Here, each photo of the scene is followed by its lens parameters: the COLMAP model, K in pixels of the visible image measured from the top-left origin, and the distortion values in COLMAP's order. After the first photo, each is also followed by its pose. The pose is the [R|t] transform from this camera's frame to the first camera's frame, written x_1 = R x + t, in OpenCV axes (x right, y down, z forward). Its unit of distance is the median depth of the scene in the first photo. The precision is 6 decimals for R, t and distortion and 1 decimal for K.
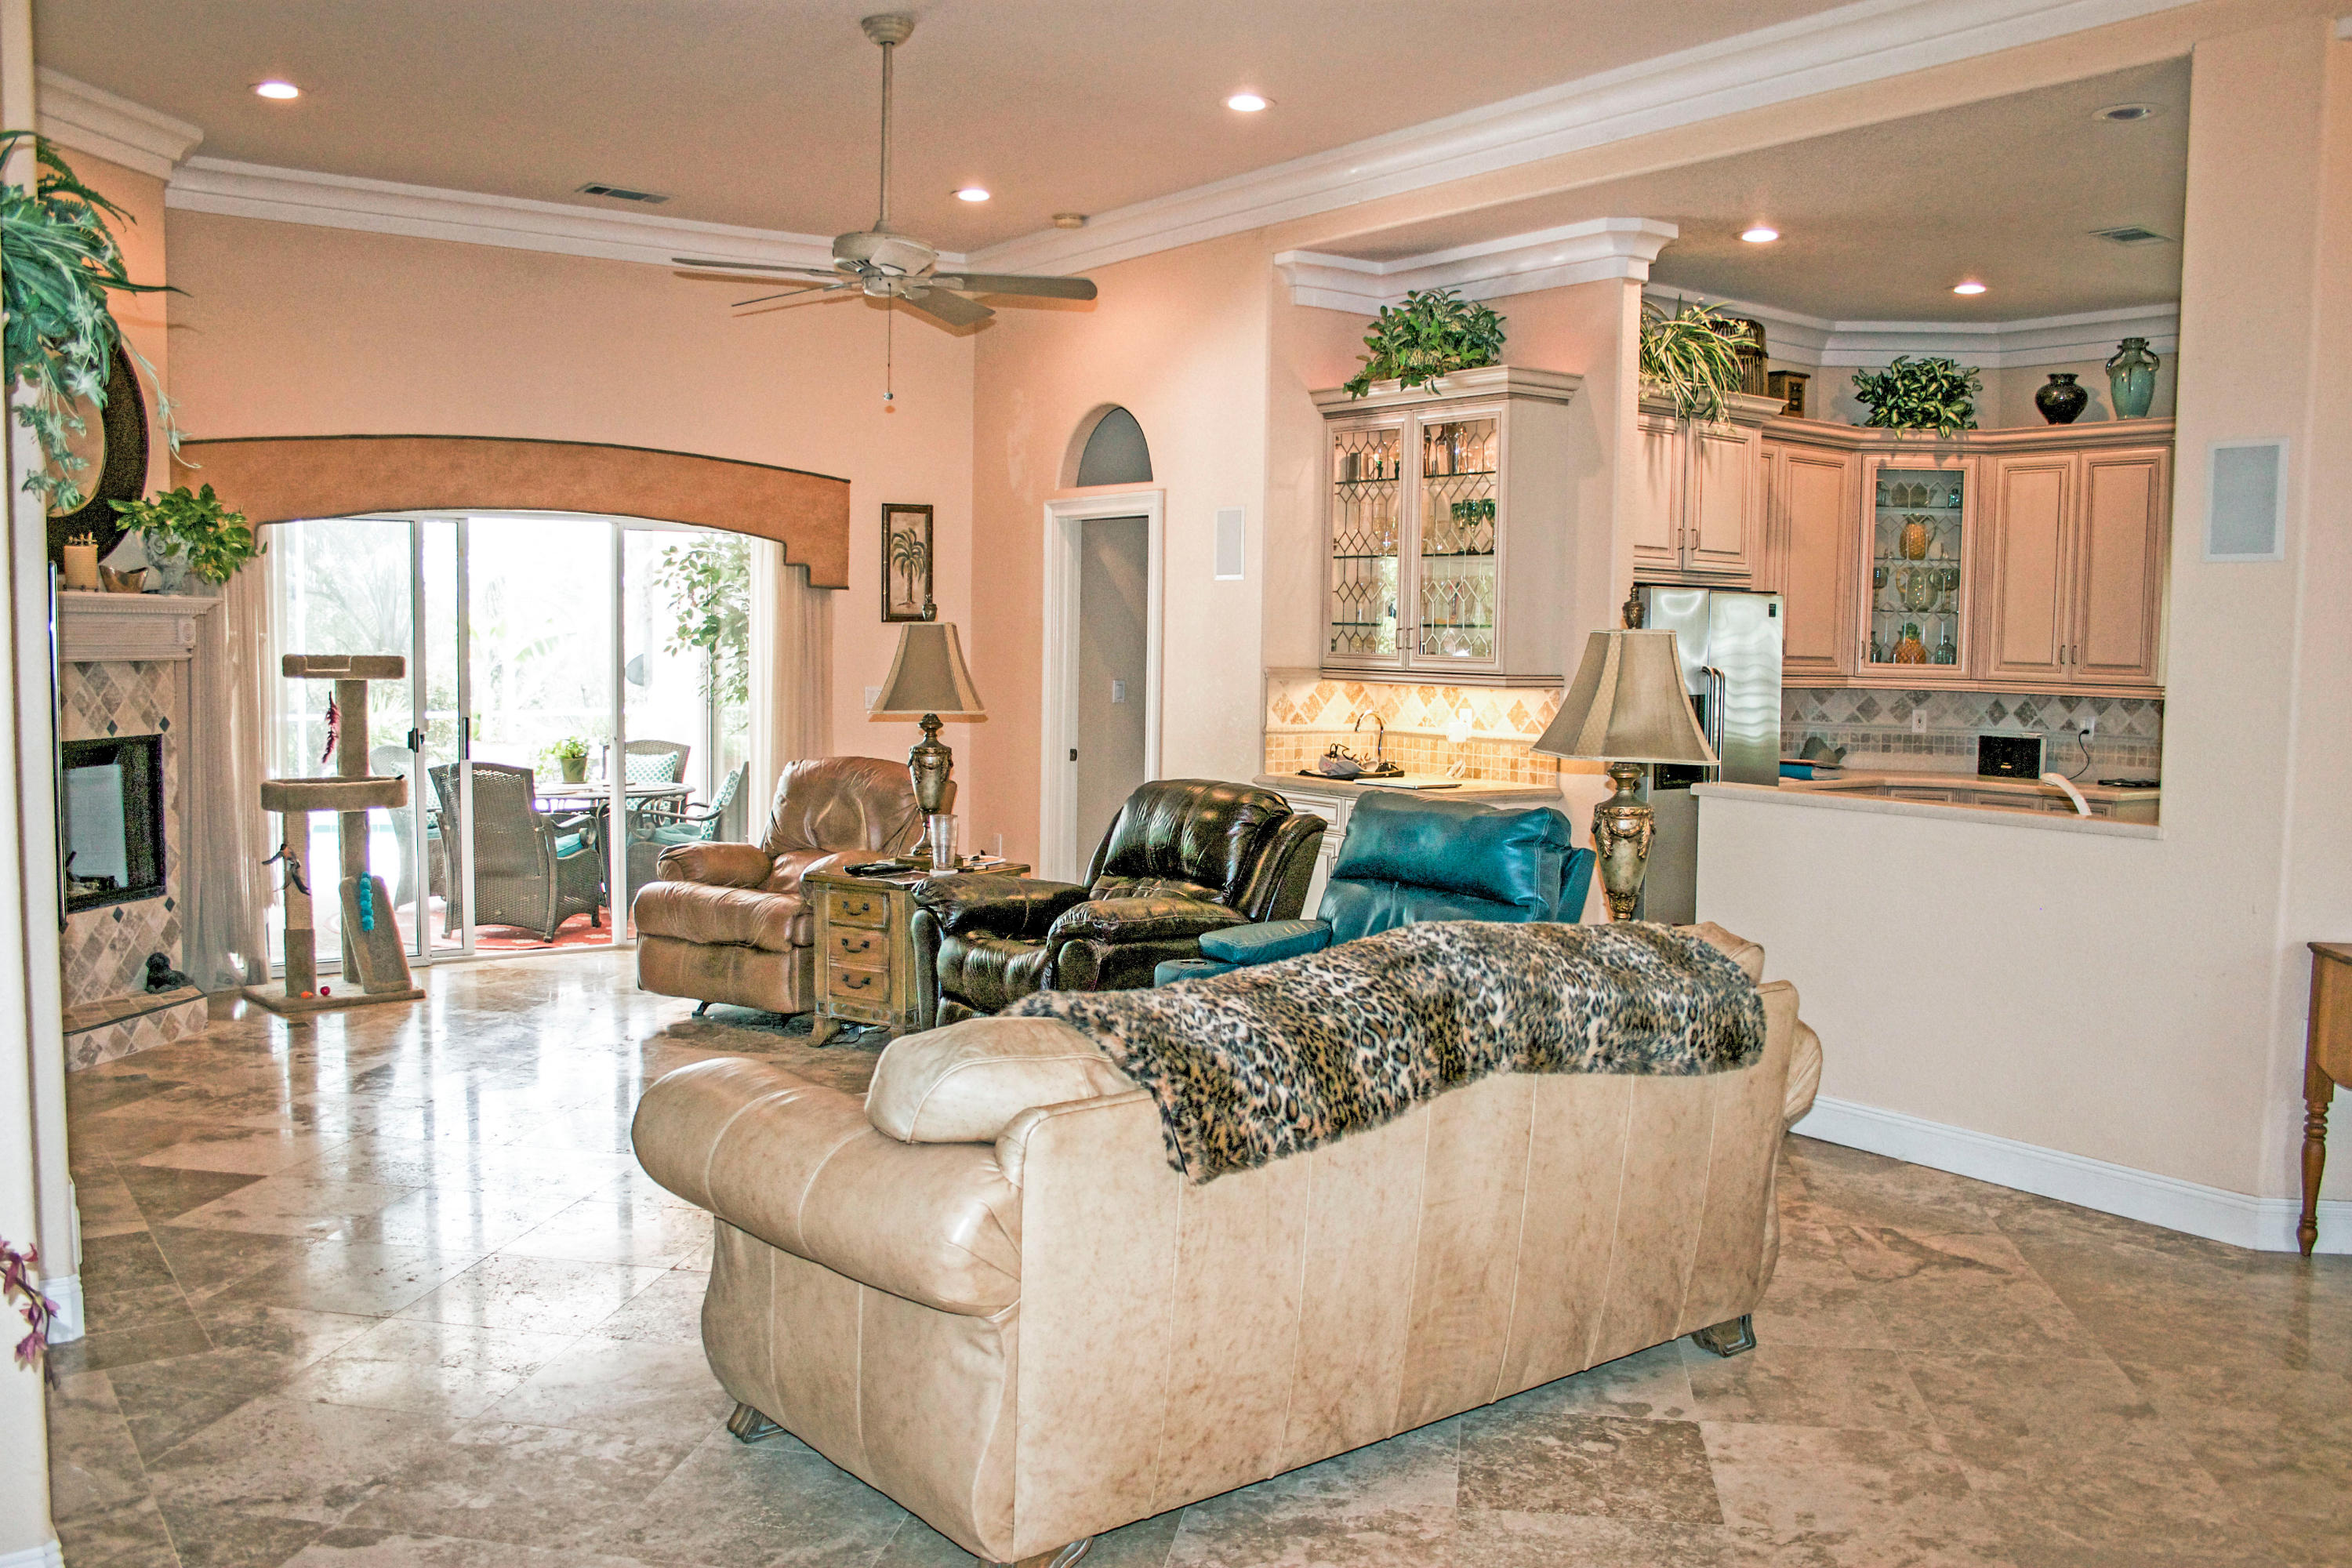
lens RADIAL K [[1990.5, 0, 1172.8], [0, 1990.5, 833.5], [0, 0, 1]] dist [-0.159998, 0.128932]
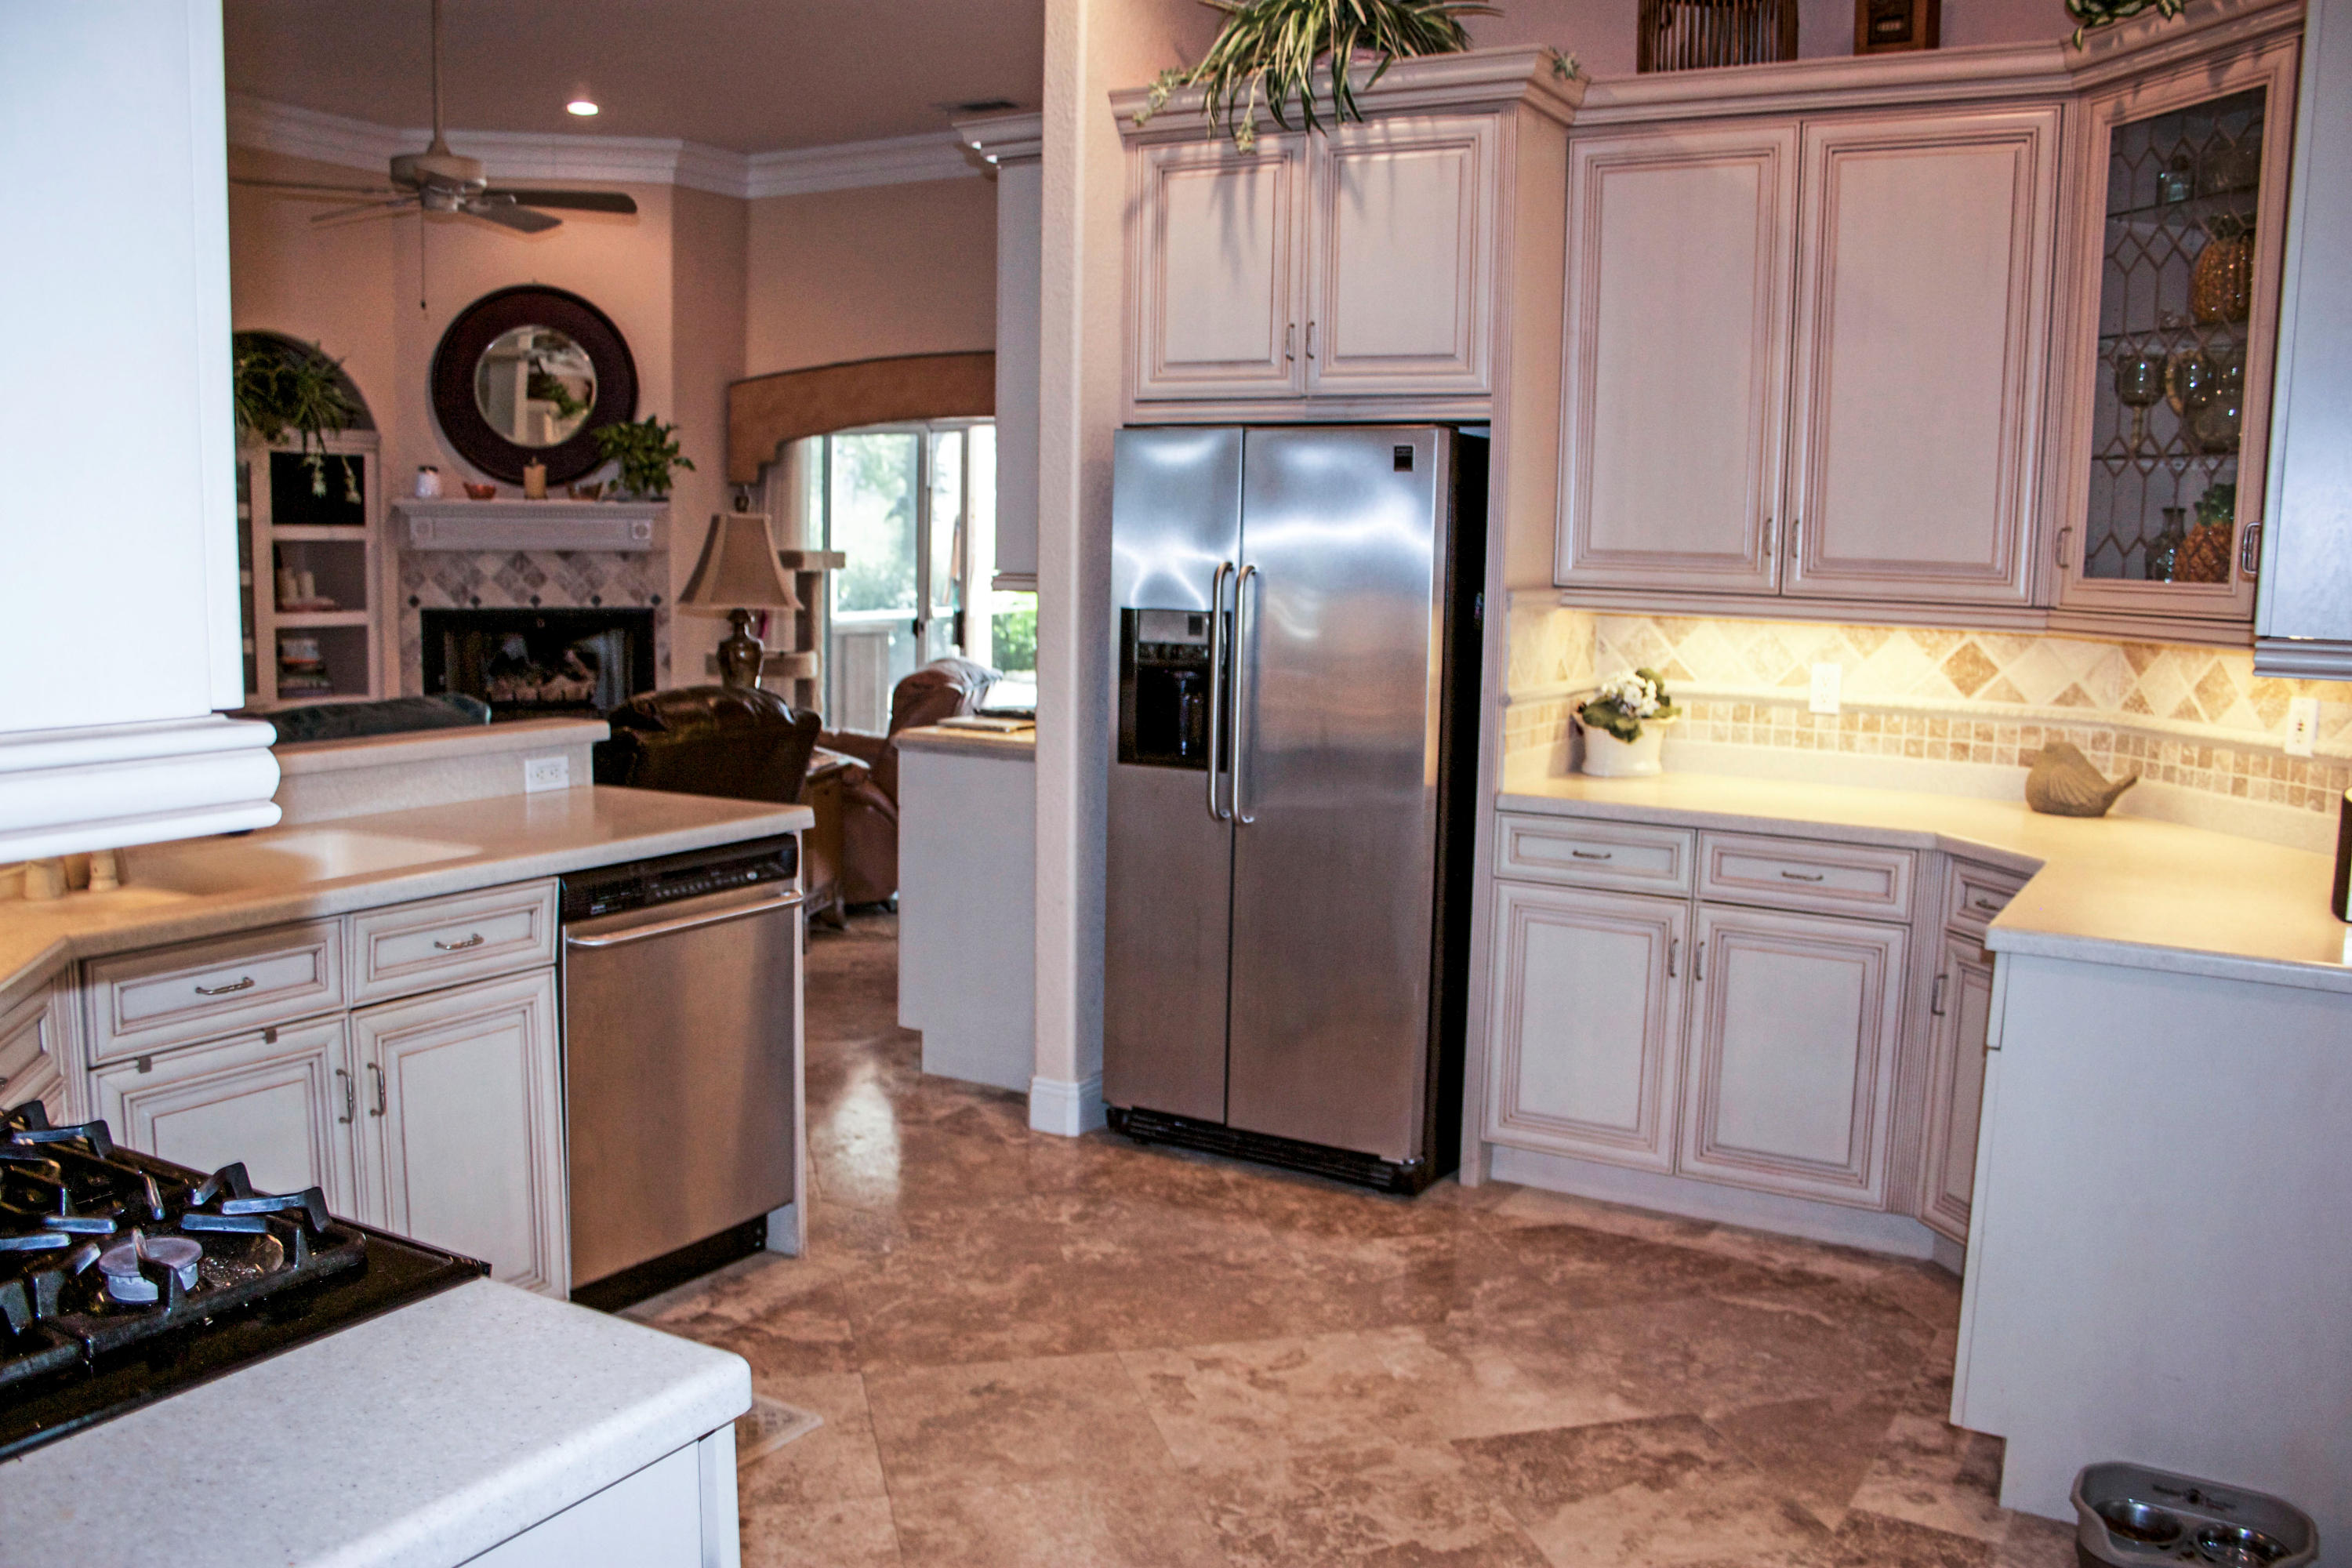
lens RADIAL K [[1958.9, 0, 1177.5], [0, 1958.9, 806.3], [0, 0, 1]] dist [-0.130862, 0.083961]
pose [[0.388335, 0.116188, -0.914164, 0.848244], [-0.102785, 0.991291, 0.082327, -0.063569], [0.915768, 0.061991, 0.396896, 0.815945]]
